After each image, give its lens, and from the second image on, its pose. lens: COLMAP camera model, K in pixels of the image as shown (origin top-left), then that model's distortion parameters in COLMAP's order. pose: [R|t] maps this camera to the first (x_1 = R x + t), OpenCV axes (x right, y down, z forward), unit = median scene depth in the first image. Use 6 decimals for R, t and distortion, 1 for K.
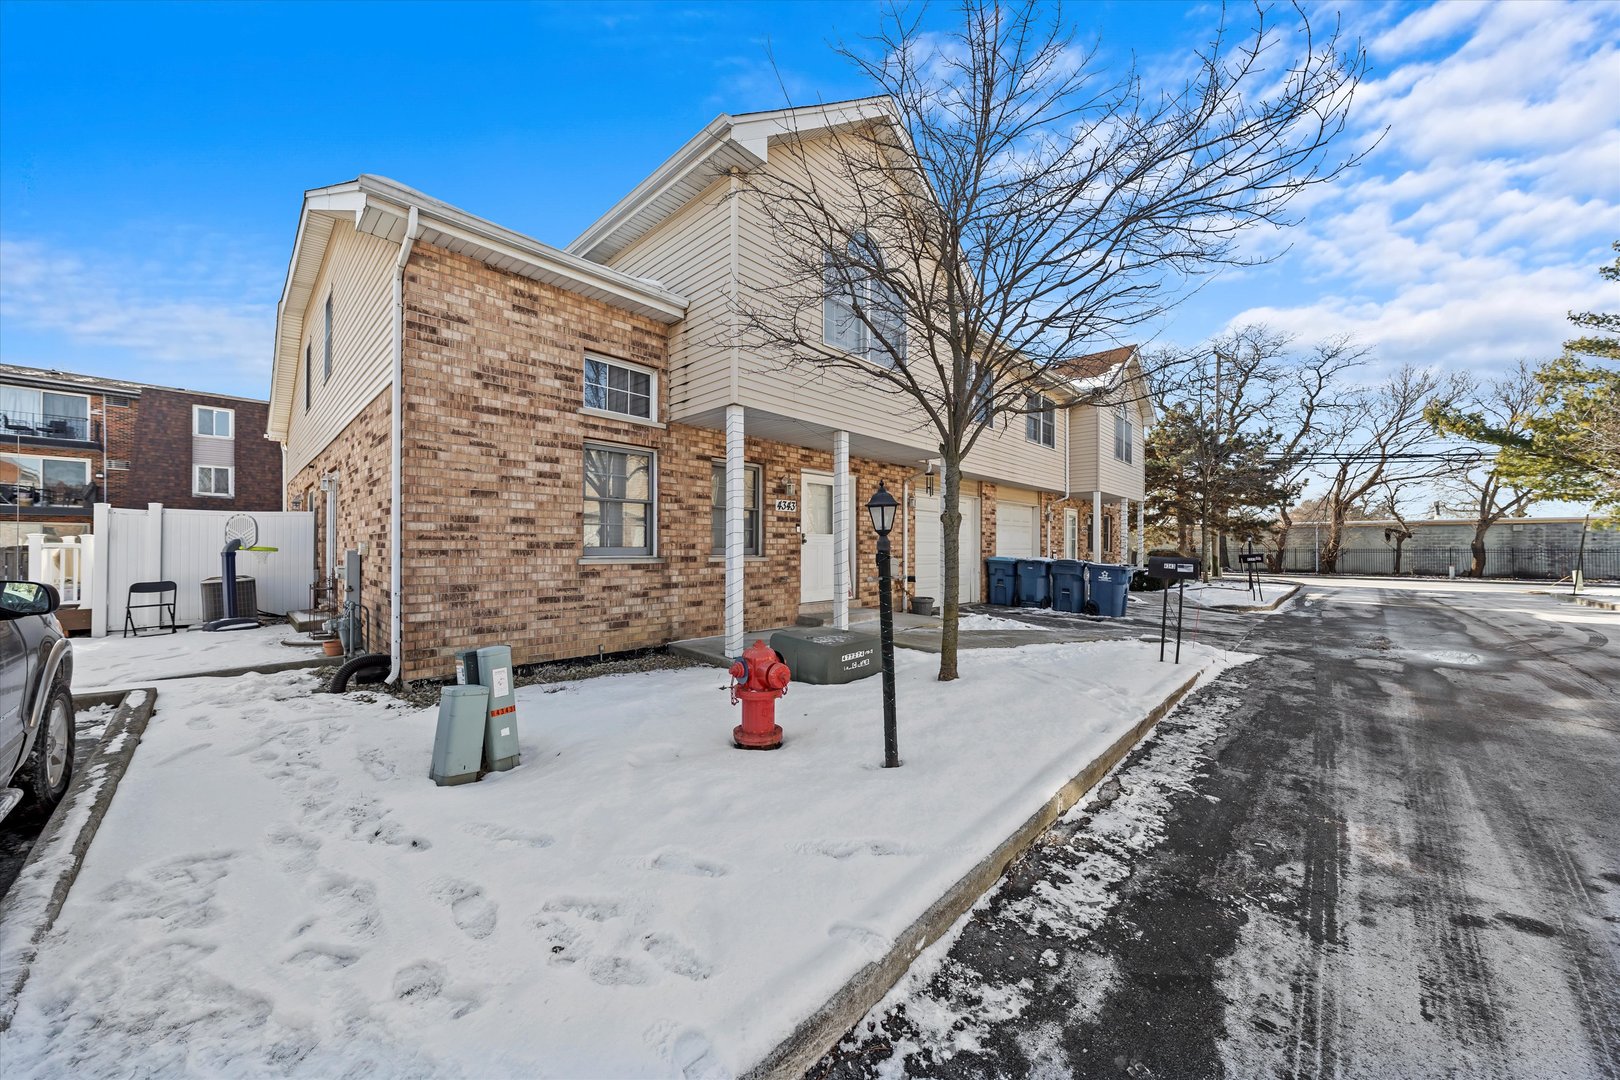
lens RADIAL K [[556.9, 0, 798.8], [0, 556.9, 542.8], [0, 0, 1]] dist [-0.004585, 0.001025]
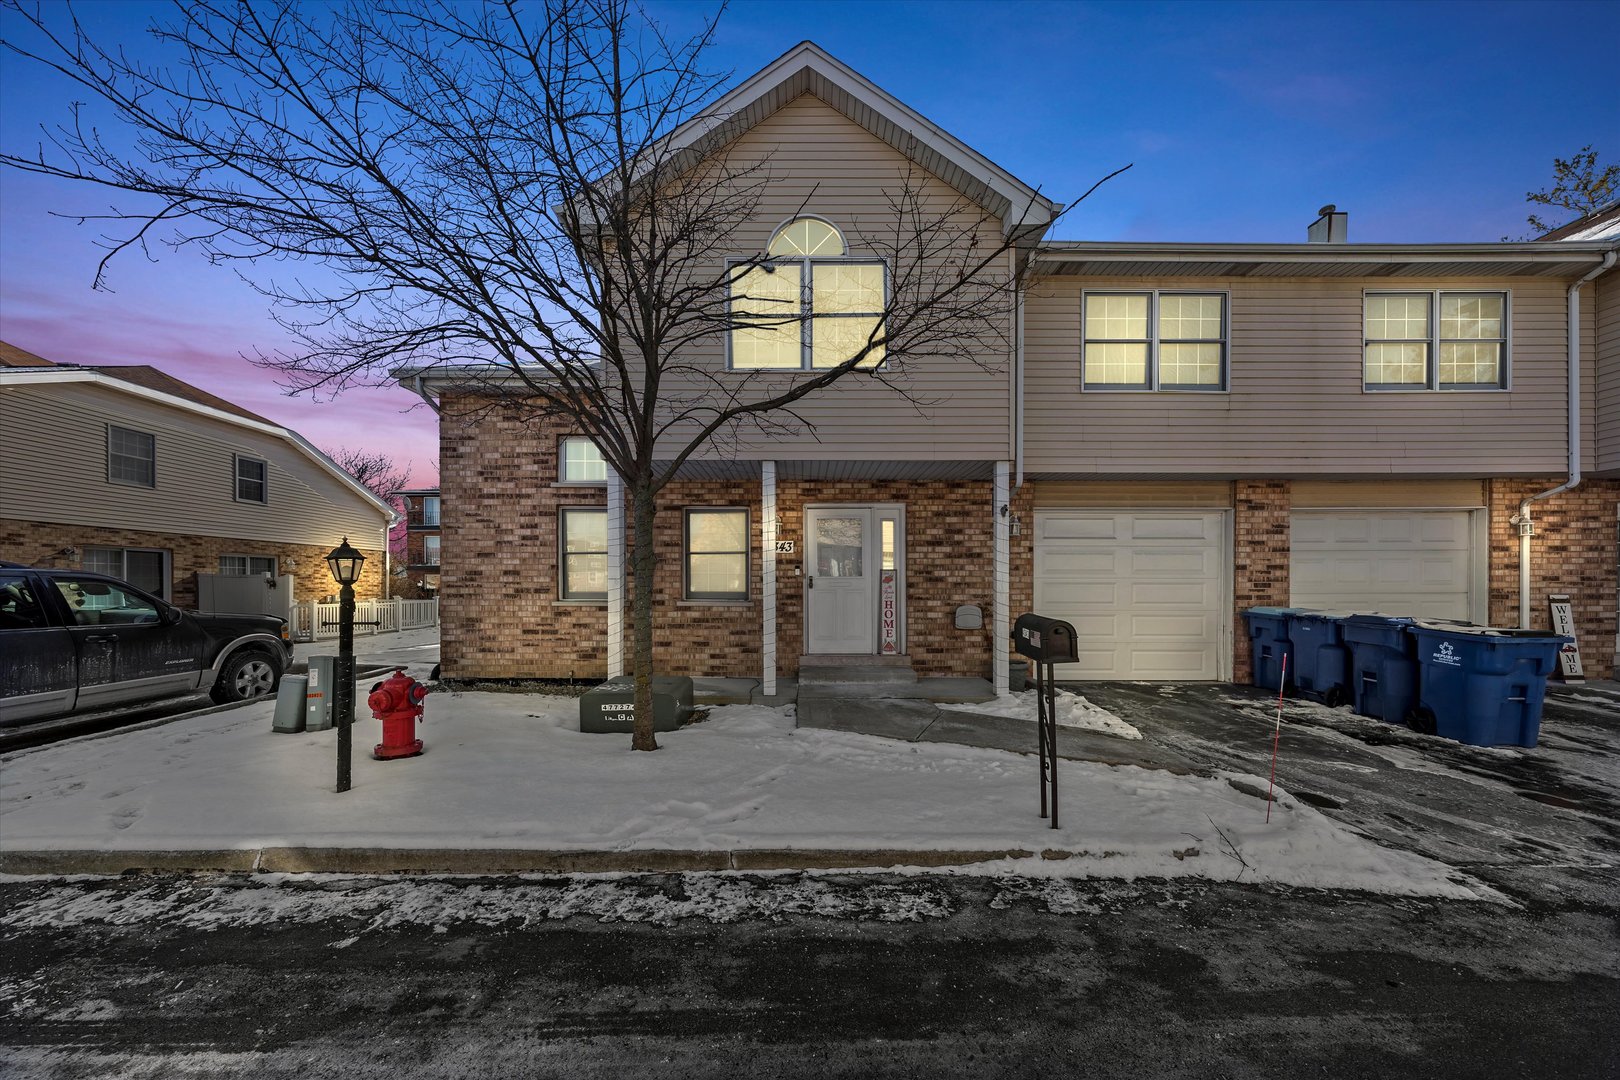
lens RADIAL K [[556.9, 0, 763.7], [0, 556.9, 588.1], [0, 0, 1]] dist [-0.004585, 0.001025]
pose [[0.692197, -0.002117, -0.721705, 0.966879], [0.007431, 0.999964, 0.004195, -0.003278], [0.721670, -0.008267, 0.692188, 0.523396]]
